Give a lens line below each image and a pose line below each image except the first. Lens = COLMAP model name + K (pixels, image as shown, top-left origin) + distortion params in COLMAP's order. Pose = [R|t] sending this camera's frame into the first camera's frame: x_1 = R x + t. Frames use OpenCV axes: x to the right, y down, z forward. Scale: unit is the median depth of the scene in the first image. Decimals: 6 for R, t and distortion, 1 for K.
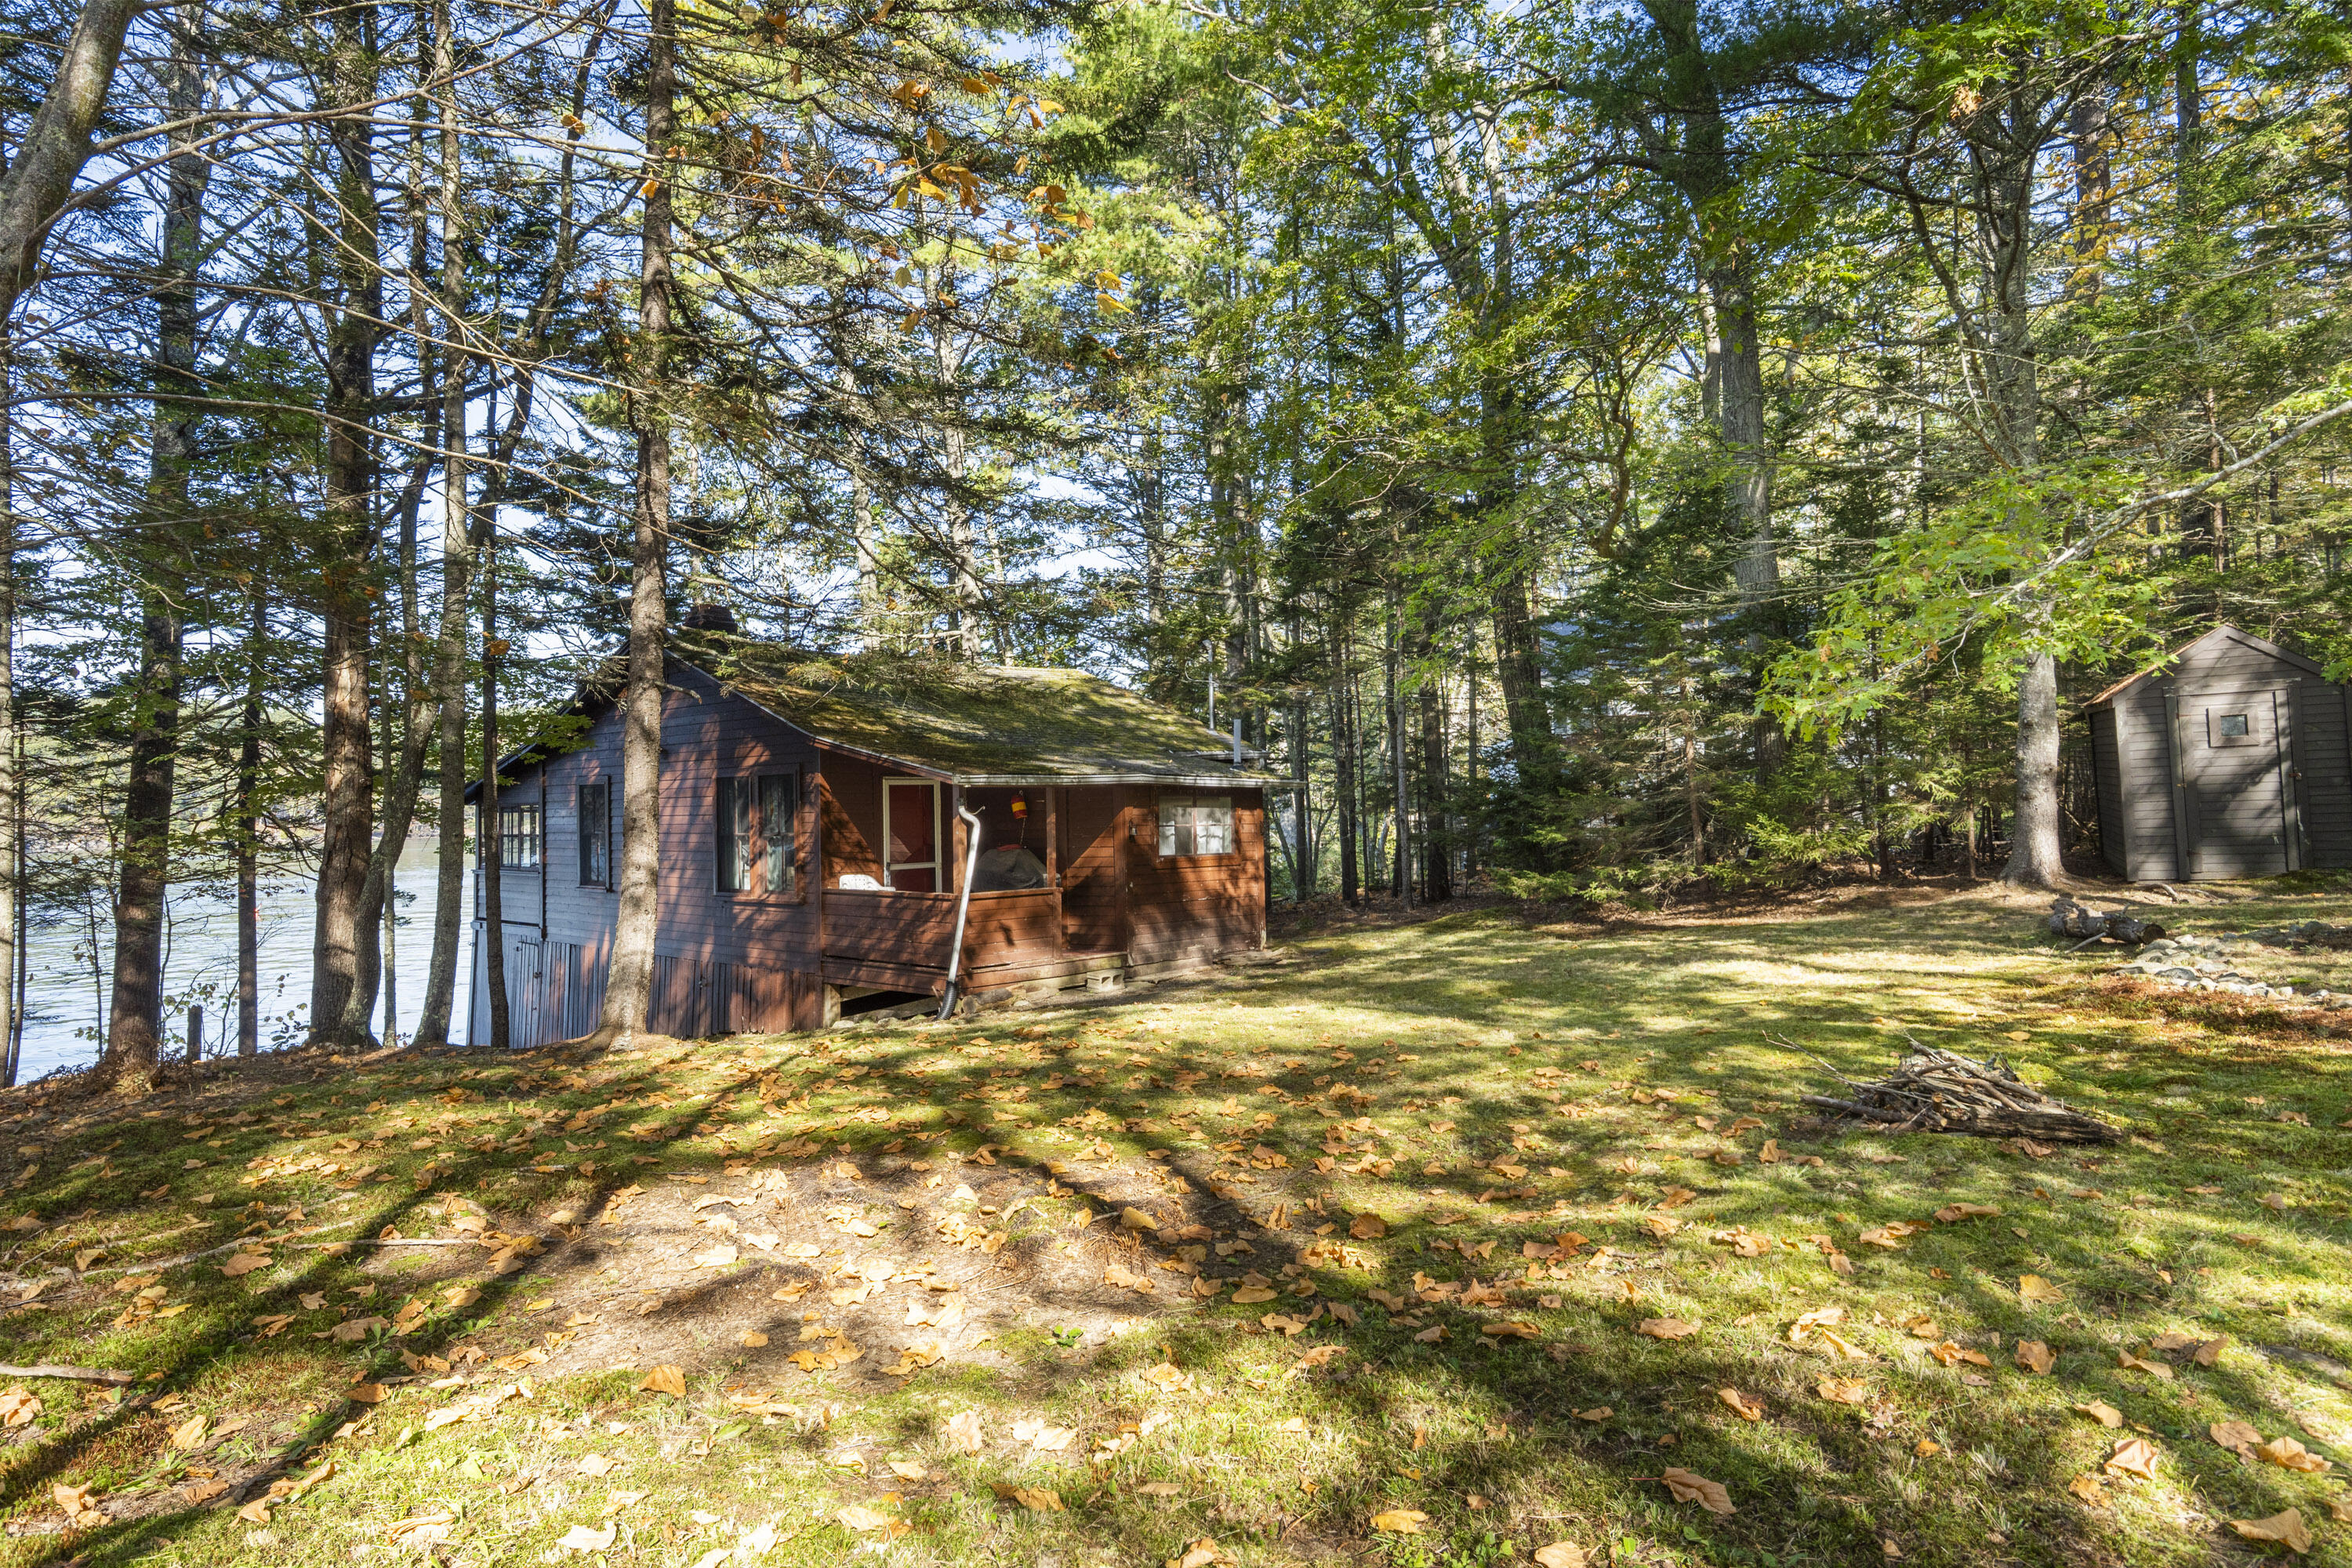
lens RADIAL K [[1493.5, 0, 1176.0], [0, 1493.5, 784.0], [0, 0, 1]] dist [-0.000734, -0.000268]
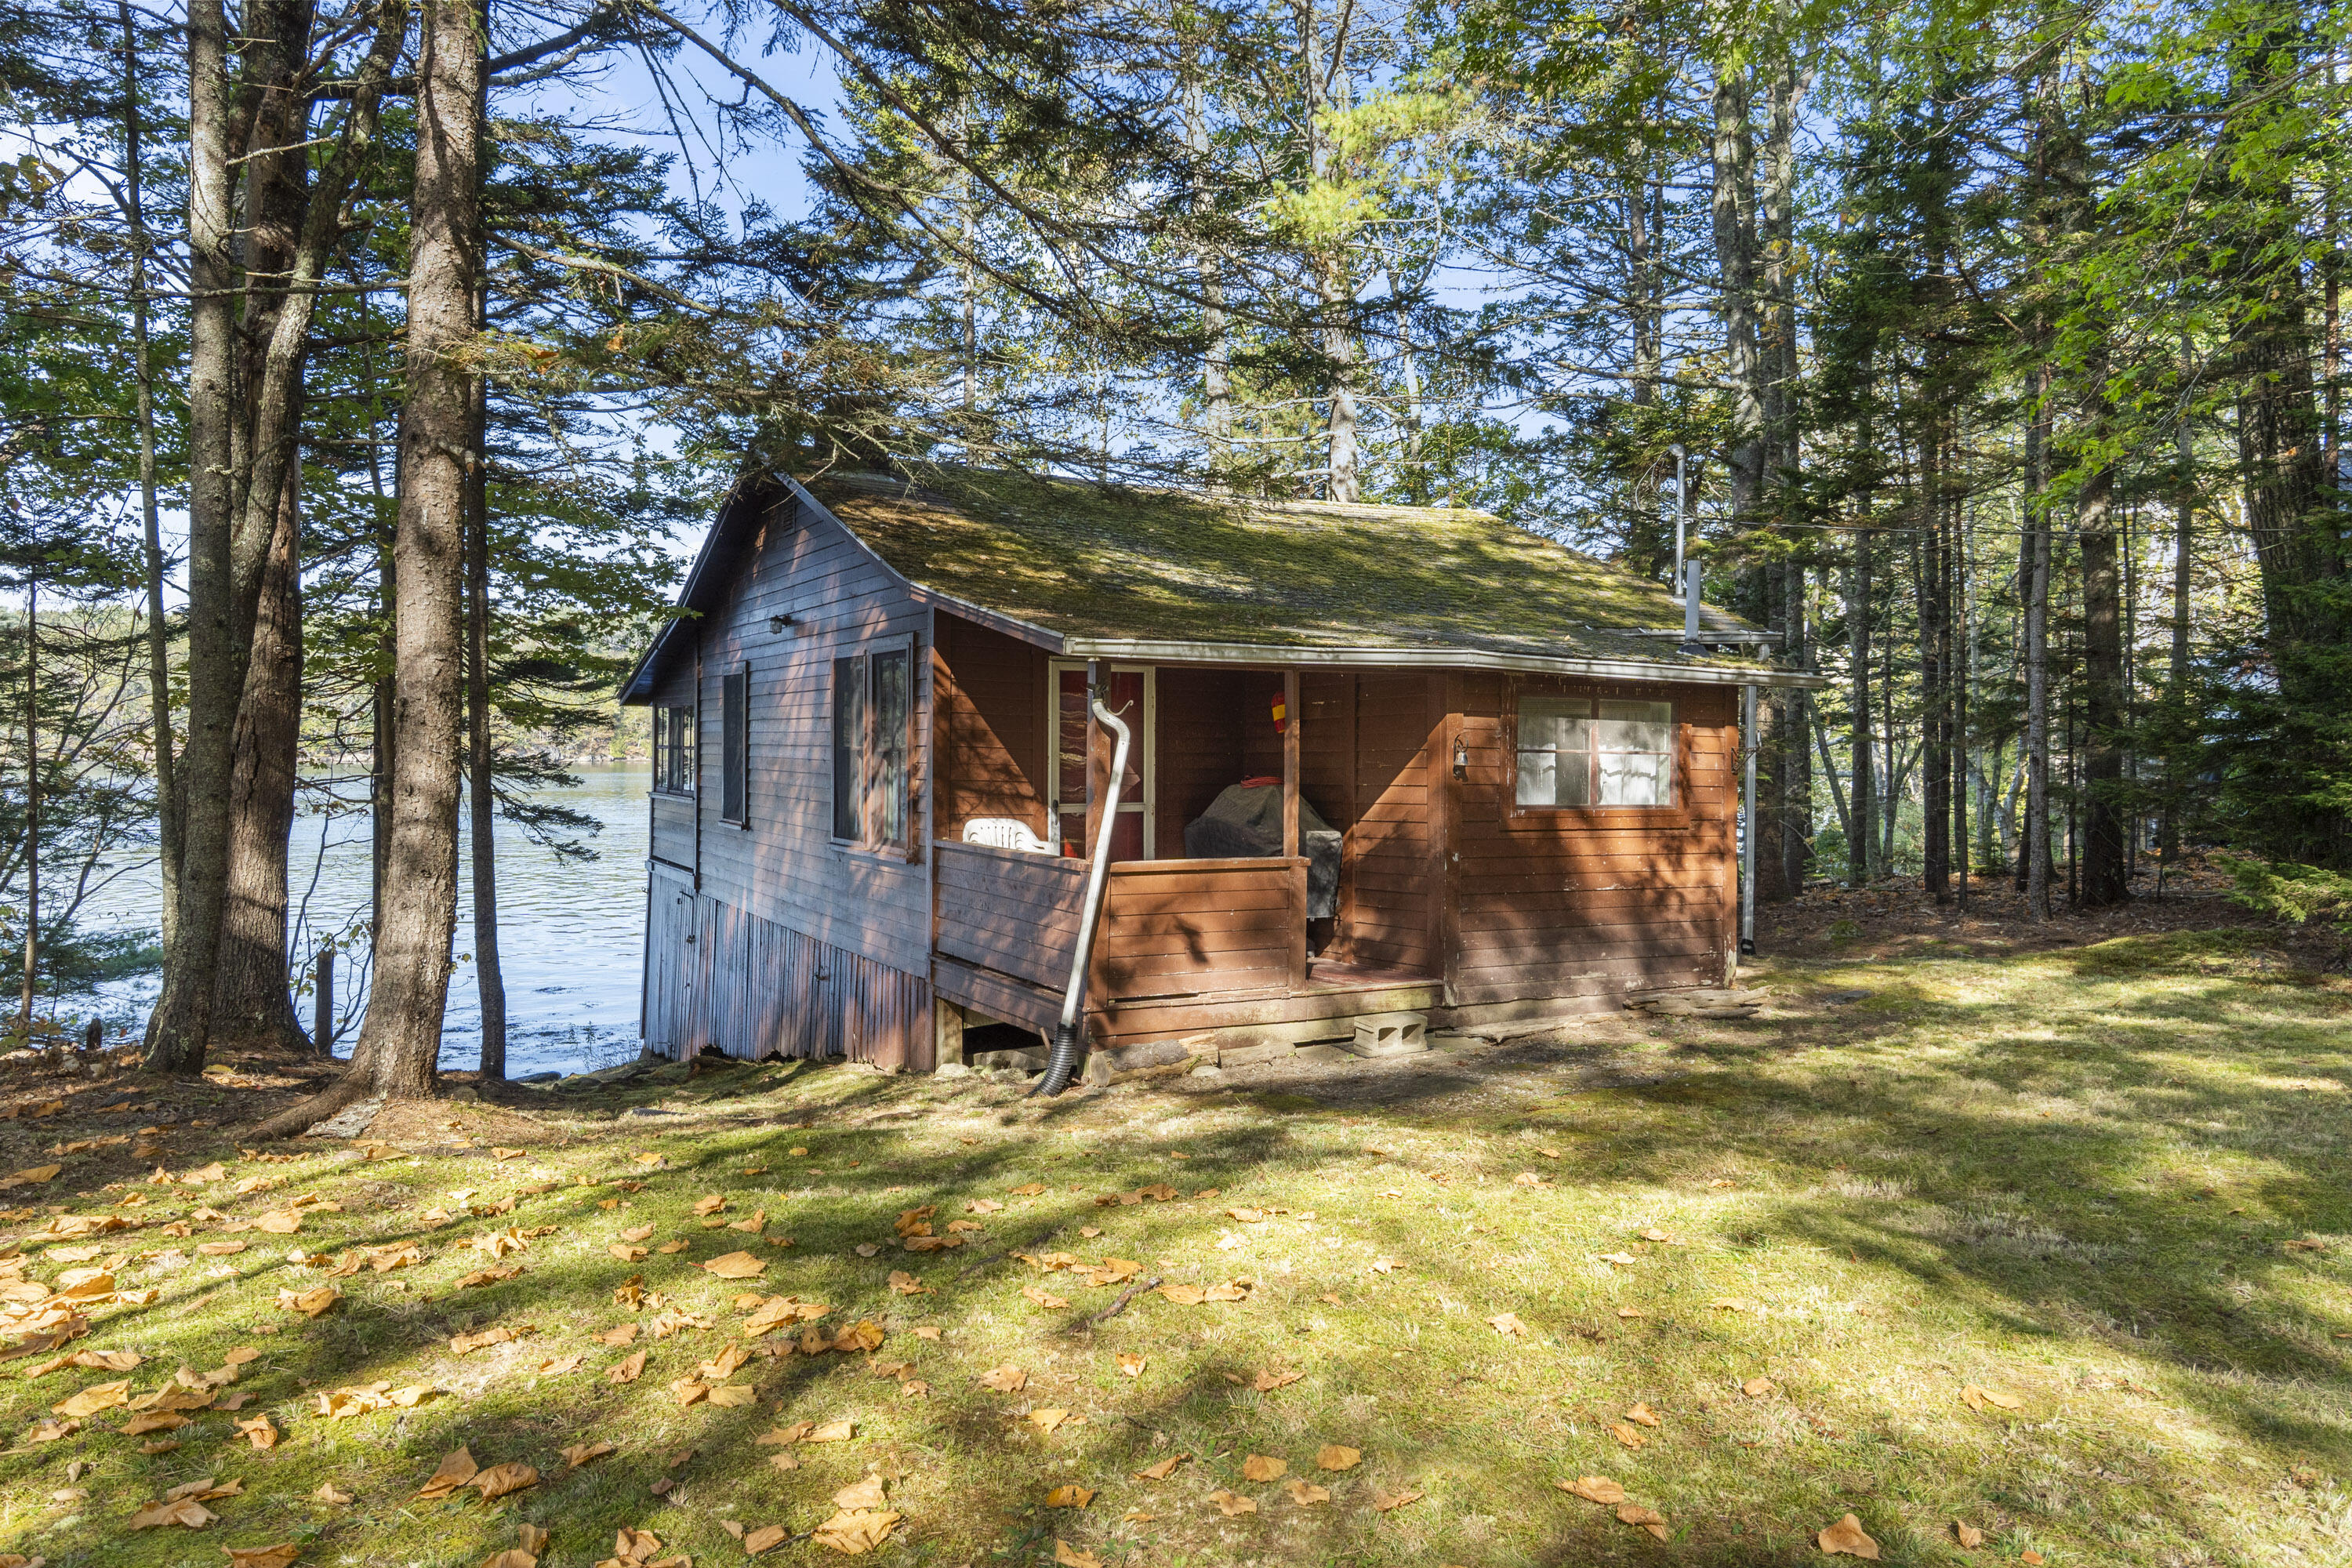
lens RADIAL K [[1622.2, 0, 1176.0], [0, 1622.2, 784.0], [0, 0, 1]] dist [-0.005007, -0.000194]
pose [[0.939217, 0.031545, -0.341872, 0.071250], [-0.018152, 0.998940, 0.042304, 0.017113], [0.342844, -0.033528, 0.938794, 0.402768]]
